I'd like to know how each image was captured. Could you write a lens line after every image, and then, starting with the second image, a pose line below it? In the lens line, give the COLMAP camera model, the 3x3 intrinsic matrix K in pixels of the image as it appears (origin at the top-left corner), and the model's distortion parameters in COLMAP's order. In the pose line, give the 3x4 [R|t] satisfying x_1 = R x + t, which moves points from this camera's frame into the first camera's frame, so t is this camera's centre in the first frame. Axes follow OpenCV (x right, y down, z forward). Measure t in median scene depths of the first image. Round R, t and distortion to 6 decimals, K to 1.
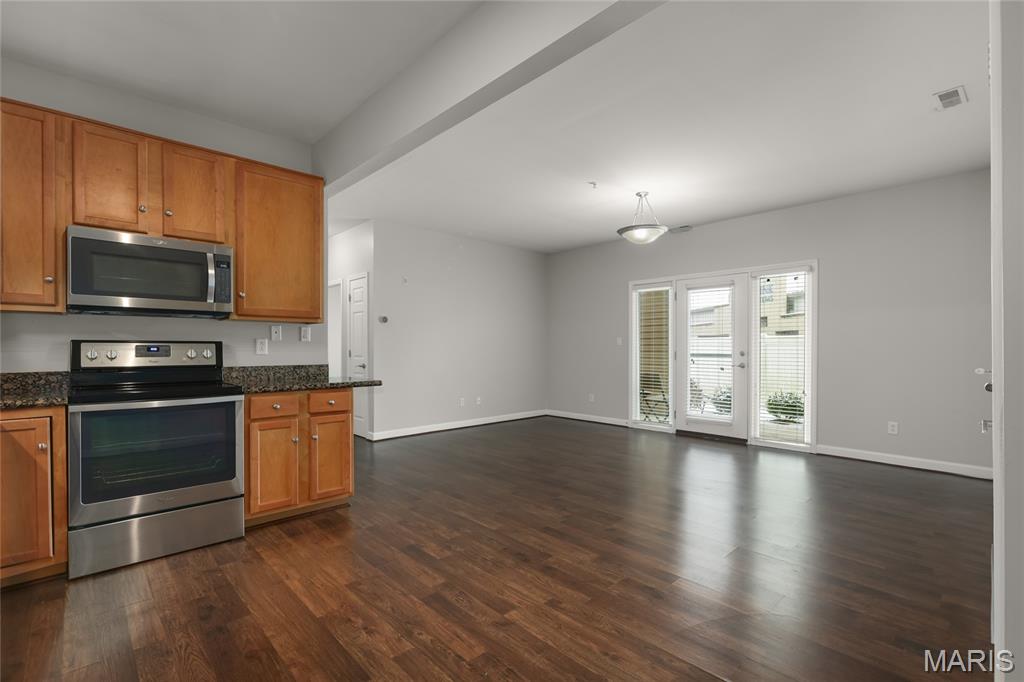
lens RADIAL K [[462.2, 0, 509.4], [0, 462.2, 344.8], [0, 0, 1]] dist [0.000490, 0.000036]
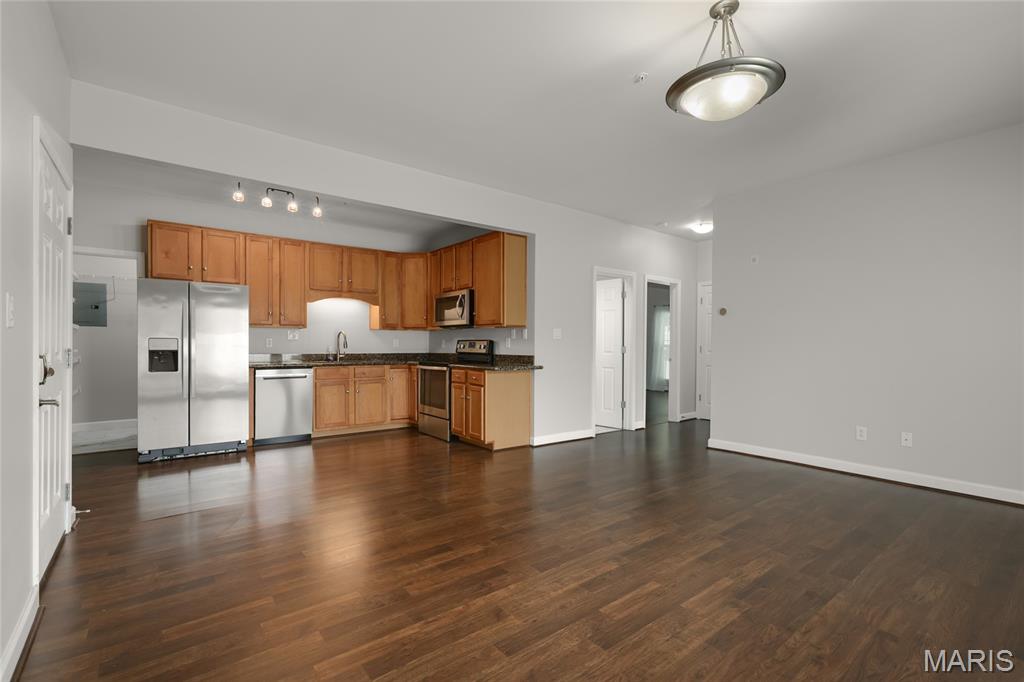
lens RADIAL K [[462.2, 0, 509.4], [0, 462.2, 344.8], [0, 0, 1]] dist [0.000490, 0.000036]
pose [[-0.085489, 0.002431, -0.996336, 1.232367], [0.004555, 0.999988, 0.002049, 0.009098], [0.996329, -0.004363, -0.085499, 1.326028]]
